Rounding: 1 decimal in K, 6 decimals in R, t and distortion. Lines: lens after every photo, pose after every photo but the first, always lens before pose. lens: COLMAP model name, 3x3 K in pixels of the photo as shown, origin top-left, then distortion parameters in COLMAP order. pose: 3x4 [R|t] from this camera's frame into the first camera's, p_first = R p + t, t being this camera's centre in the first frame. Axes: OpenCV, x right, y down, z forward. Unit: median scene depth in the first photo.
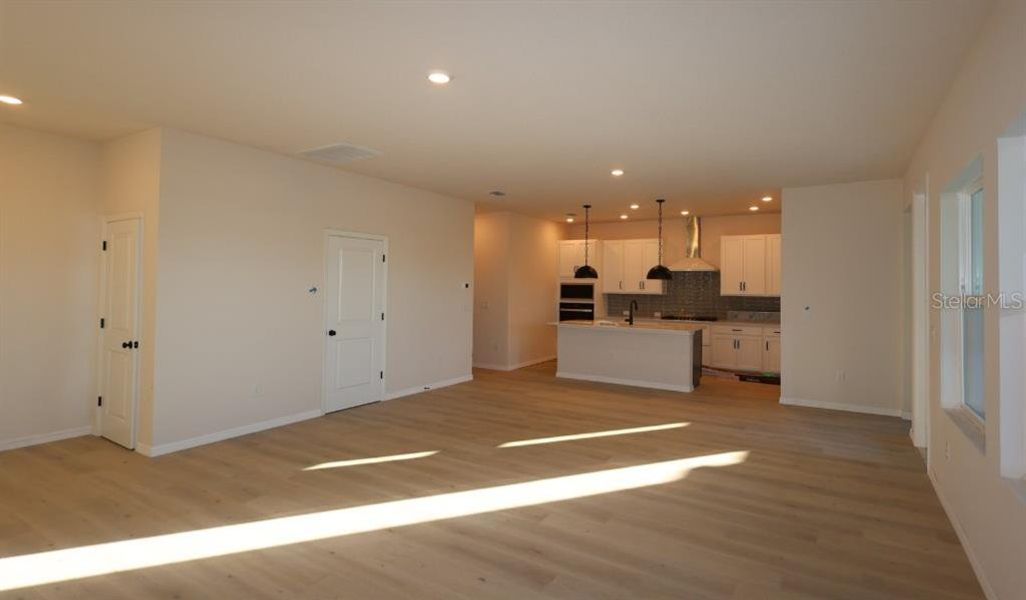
lens RADIAL K [[502.8, 0, 516.5], [0, 502.8, 277.0], [0, 0, 1]] dist [0.000709, 0.000230]
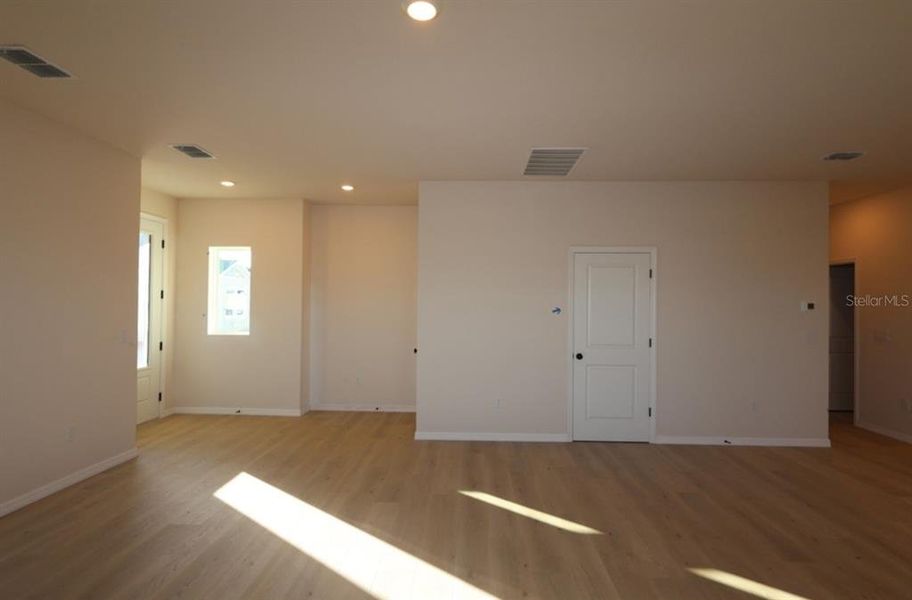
lens RADIAL K [[435.7, 0, 456.0], [0, 435.7, 300.0], [0, 0, 1]] dist [-0.002068, -0.000073]
pose [[0.510003, -0.016806, -0.860009, 0.219115], [0.014956, 0.999831, -0.010669, 0.011099], [0.860043, -0.007421, 0.510168, 0.389302]]
